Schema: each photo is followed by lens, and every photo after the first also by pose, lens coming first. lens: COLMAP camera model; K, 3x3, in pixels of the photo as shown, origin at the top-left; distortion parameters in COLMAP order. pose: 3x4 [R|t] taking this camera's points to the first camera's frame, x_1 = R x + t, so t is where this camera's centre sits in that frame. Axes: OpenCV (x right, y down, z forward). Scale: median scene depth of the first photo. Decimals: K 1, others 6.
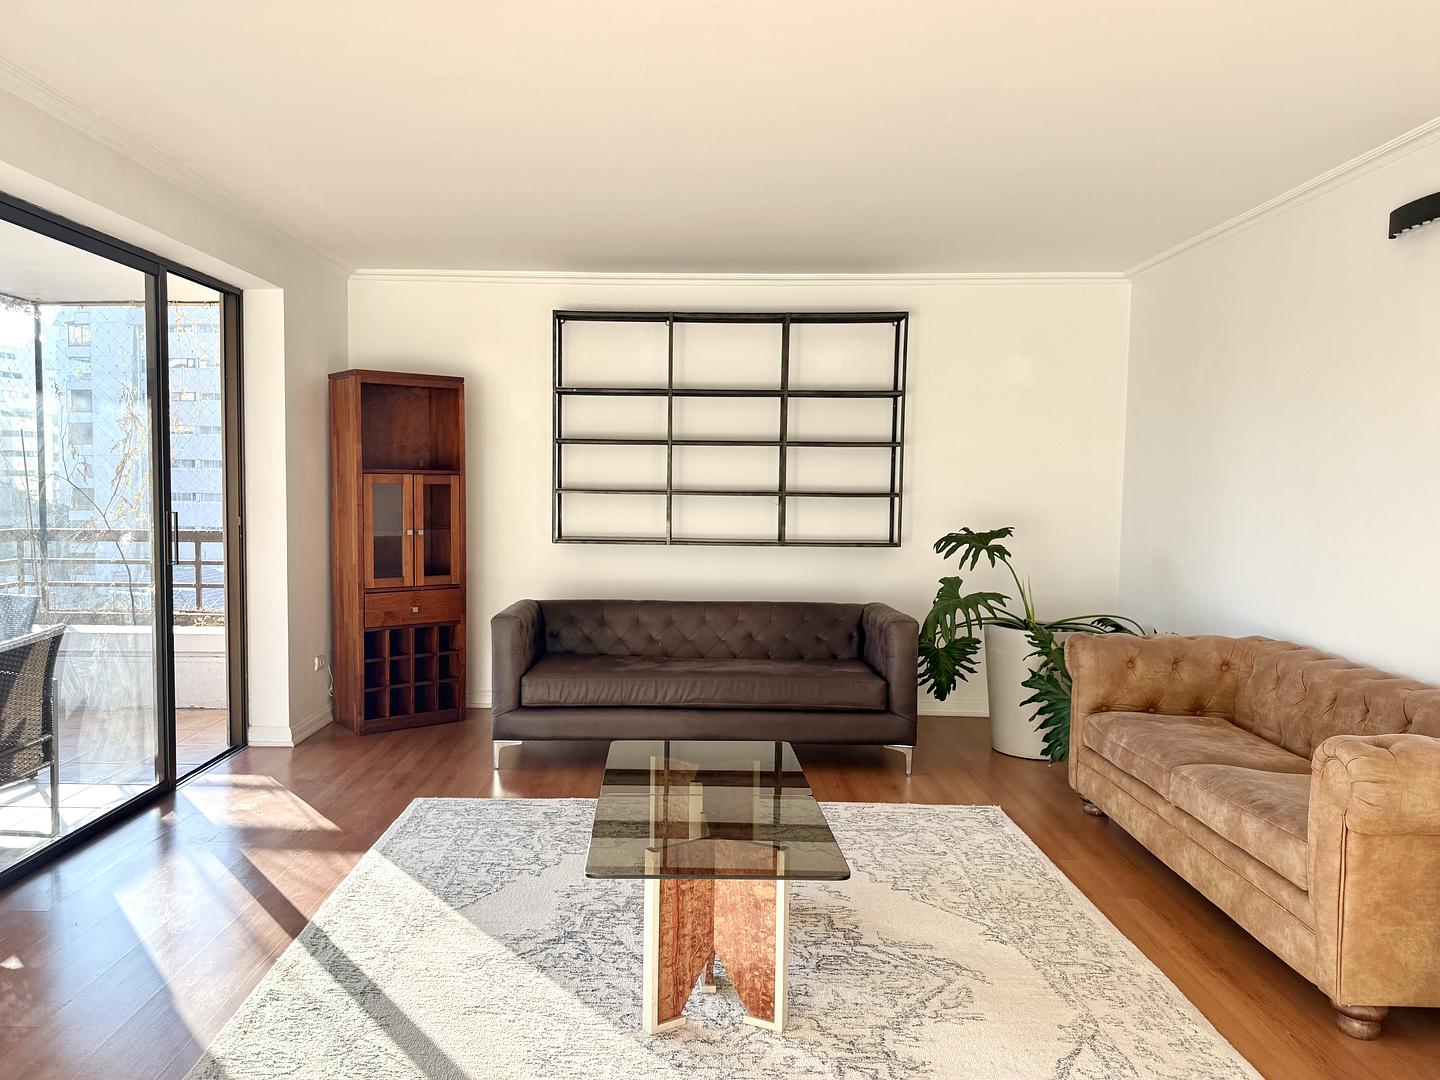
lens RADIAL K [[1020.4, 0, 680.7], [0, 1020.4, 537.1], [0, 0, 1]] dist [0.003330, -0.000004]
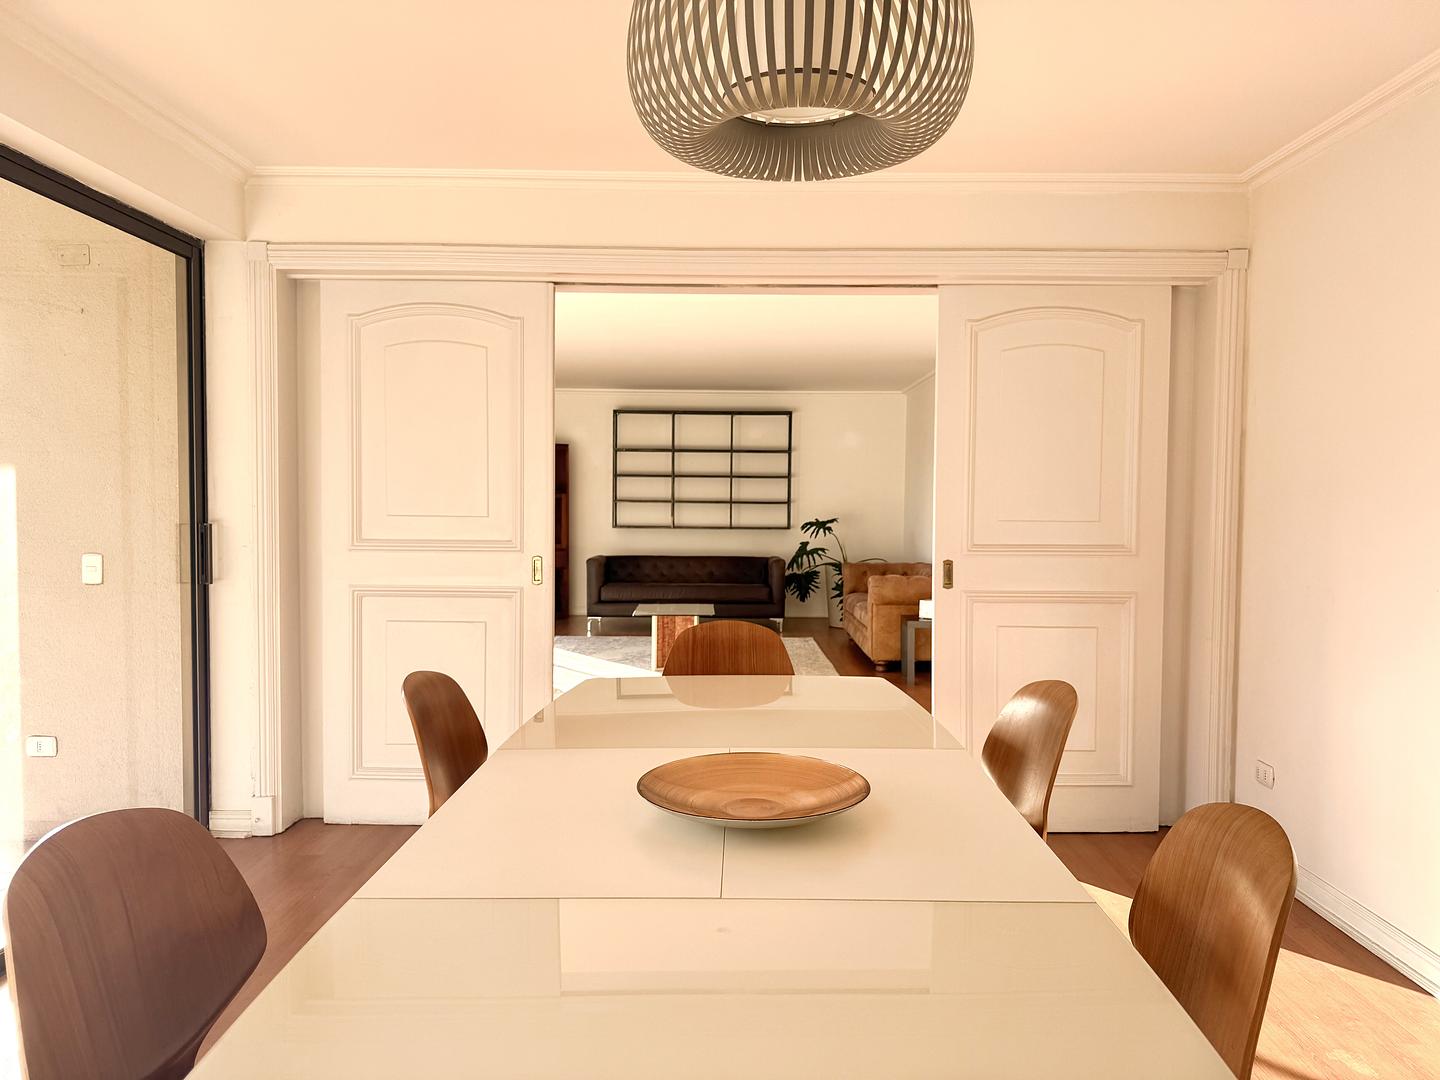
lens RADIAL K [[1020.4, 0, 740.5], [0, 1020.4, 542.2], [0, 0, 1]] dist [0.003330, -0.000004]
pose [[0.999668, -0.002404, 0.025659, 0.069769], [0.002706, 0.999927, -0.011748, 0.057553], [-0.025629, 0.011814, 0.999602, -0.968803]]
